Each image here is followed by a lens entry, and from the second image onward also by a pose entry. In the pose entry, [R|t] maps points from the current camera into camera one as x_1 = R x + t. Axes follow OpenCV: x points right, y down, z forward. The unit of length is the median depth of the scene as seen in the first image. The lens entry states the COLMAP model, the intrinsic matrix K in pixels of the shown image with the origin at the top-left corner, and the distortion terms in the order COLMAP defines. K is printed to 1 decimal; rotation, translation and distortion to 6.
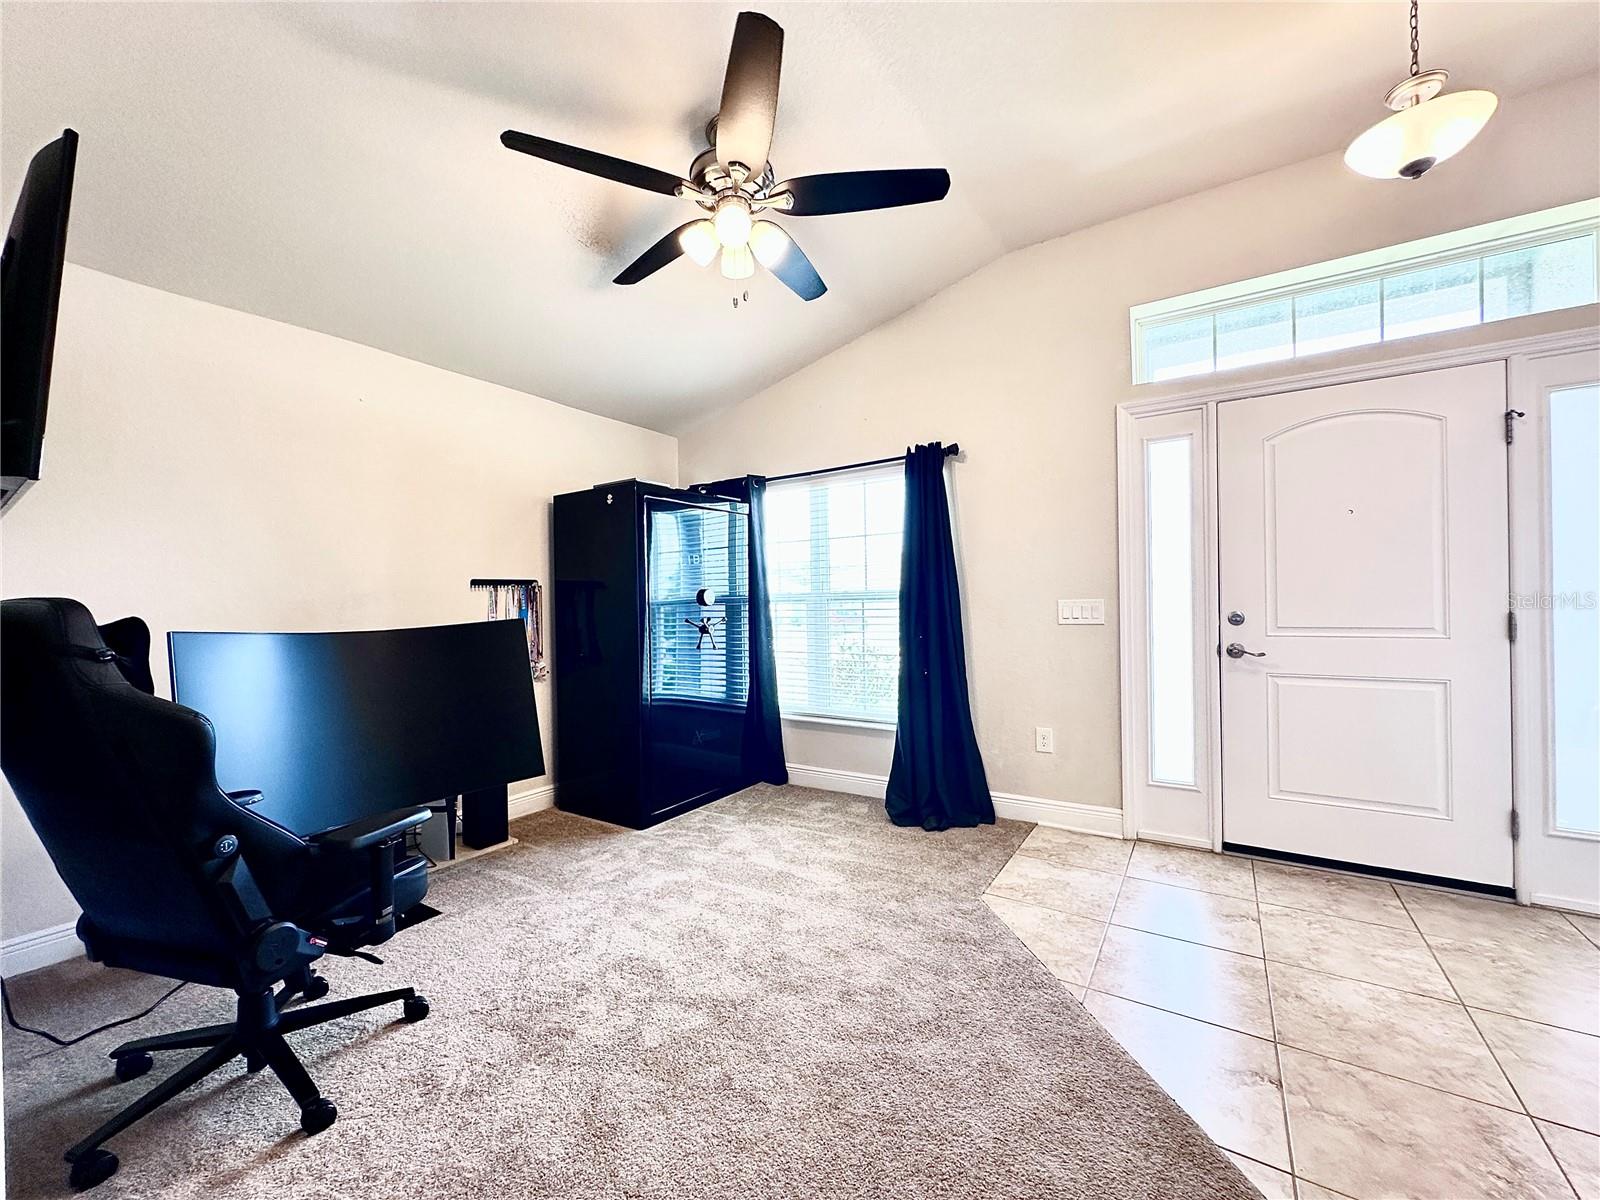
lens RADIAL K [[641.1, 0, 800.0], [0, 641.1, 600.0], [0, 0, 1]] dist [-0.001302, -0.000242]
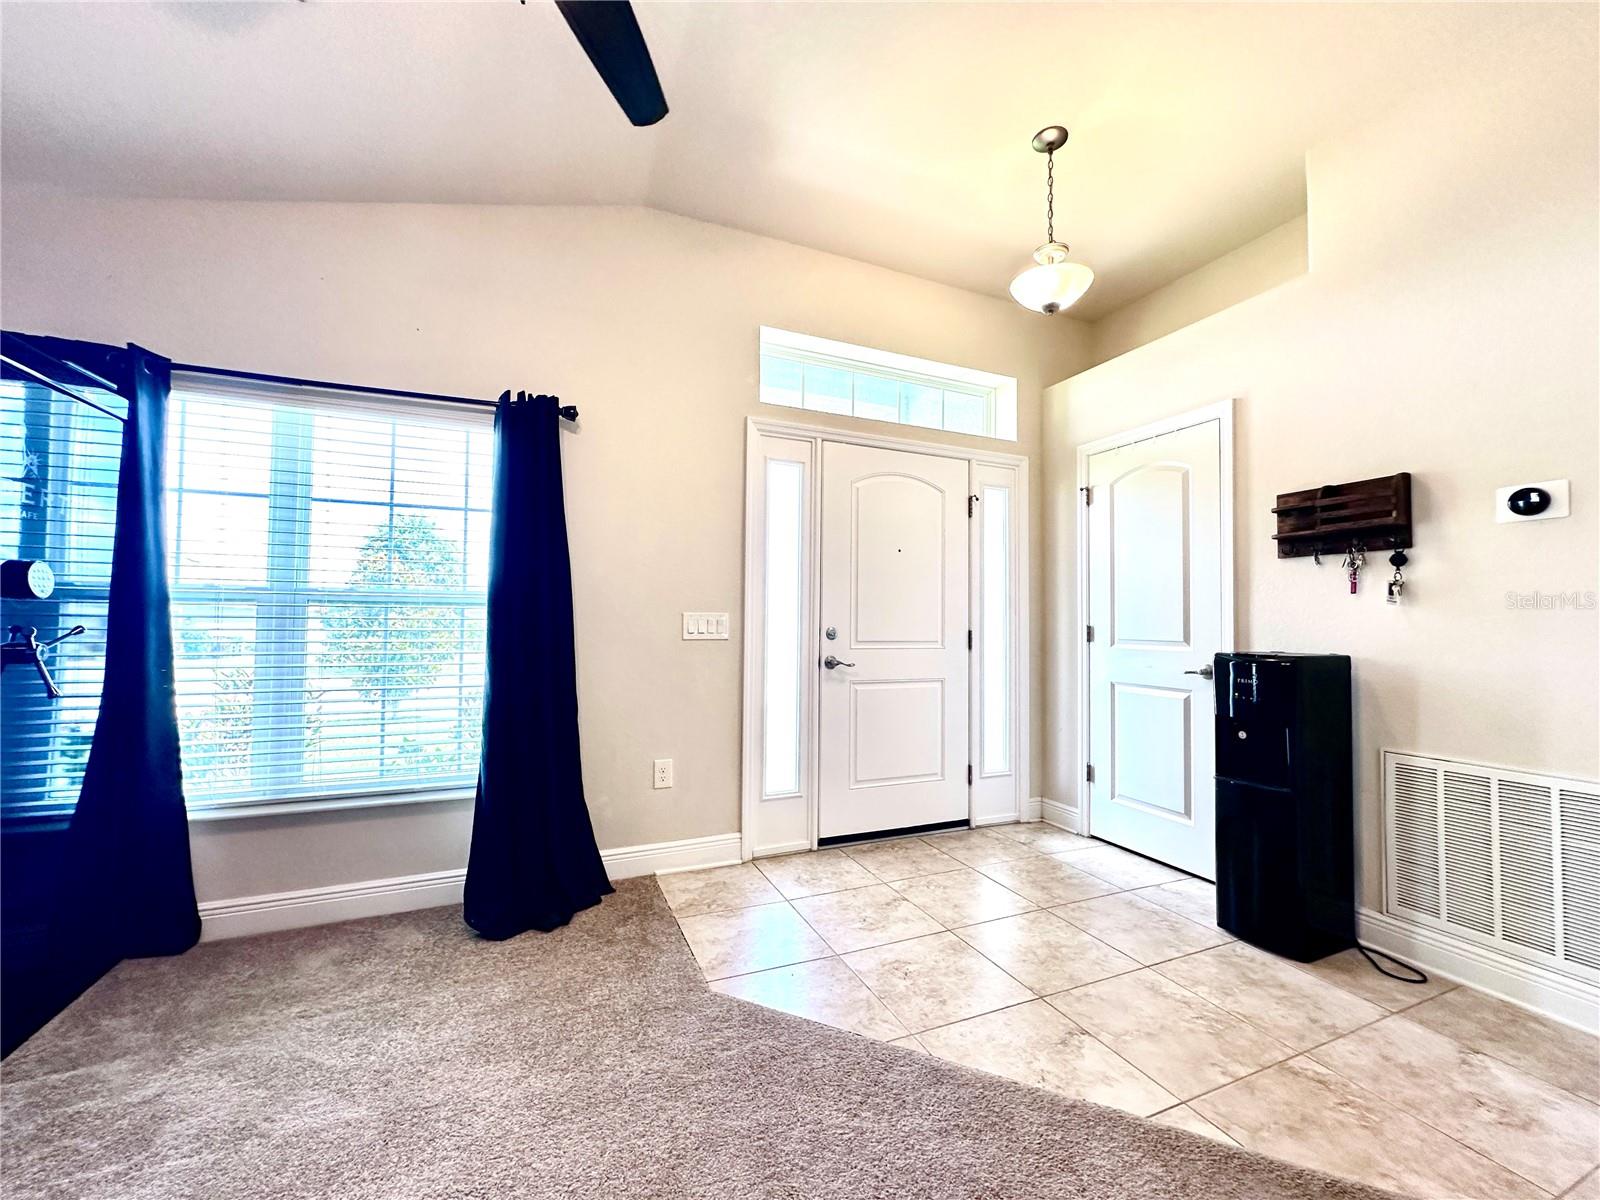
lens RADIAL K [[645.7, 0, 802.5], [0, 645.7, 595.1], [0, 0, 1]] dist [-0.000698, -0.000316]
pose [[0.551845, 0.055780, 0.832079, -0.272827], [-0.023551, 0.998405, -0.051311, 0.018934], [-0.833614, 0.008720, 0.552278, 0.383536]]
